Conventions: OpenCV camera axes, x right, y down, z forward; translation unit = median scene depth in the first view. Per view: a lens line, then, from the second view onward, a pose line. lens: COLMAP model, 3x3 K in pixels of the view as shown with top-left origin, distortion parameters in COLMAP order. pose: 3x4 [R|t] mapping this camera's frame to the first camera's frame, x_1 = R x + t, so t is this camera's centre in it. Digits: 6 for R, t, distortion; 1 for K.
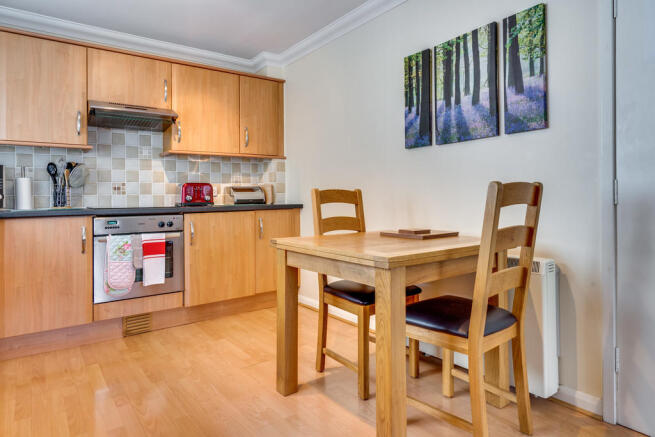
lens RADIAL K [[399.6, 0, 327.6], [0, 399.6, 190.8], [0, 0, 1]] dist [0.001369, 0.001007]
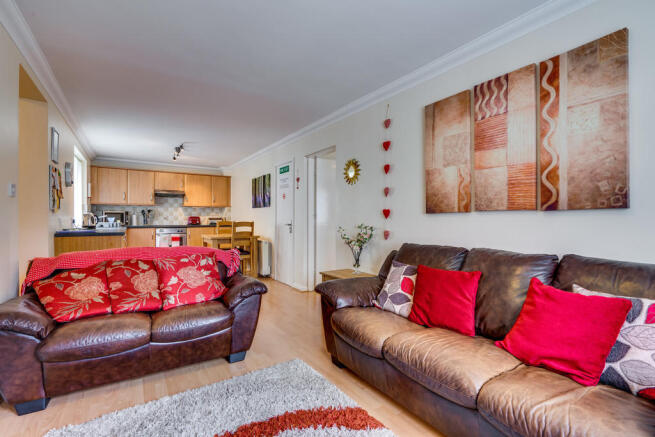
lens RADIAL K [[295.8, 0, 327.5], [0, 295.8, 218.5], [0, 0, 1]] dist [-0.000322, 0.000229]
pose [[0.998710, 0.015017, -0.048501, 0.773922], [-0.014259, 0.999771, 0.015932, -0.058826], [0.048729, -0.015220, 0.998696, -1.111381]]
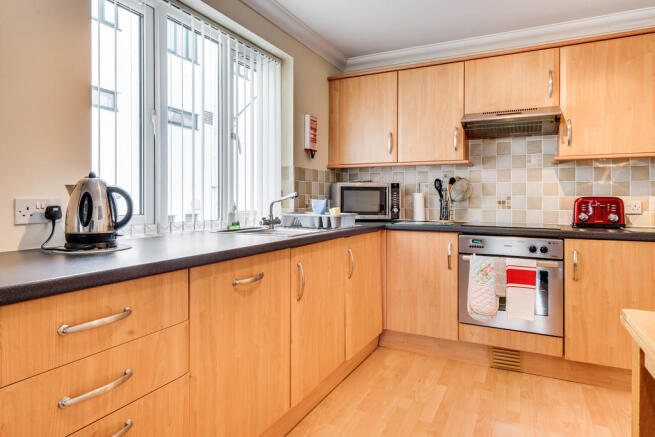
lens RADIAL K [[395.6, 0, 326.4], [0, 395.6, 194.7], [0, 0, 1]] dist [0.001407, 0.000202]
pose [[0.443941, 0.004675, -0.896044, 0.123170], [0.000430, 0.999985, 0.005430, -0.031501], [0.896056, -0.002796, 0.443933, 0.246174]]
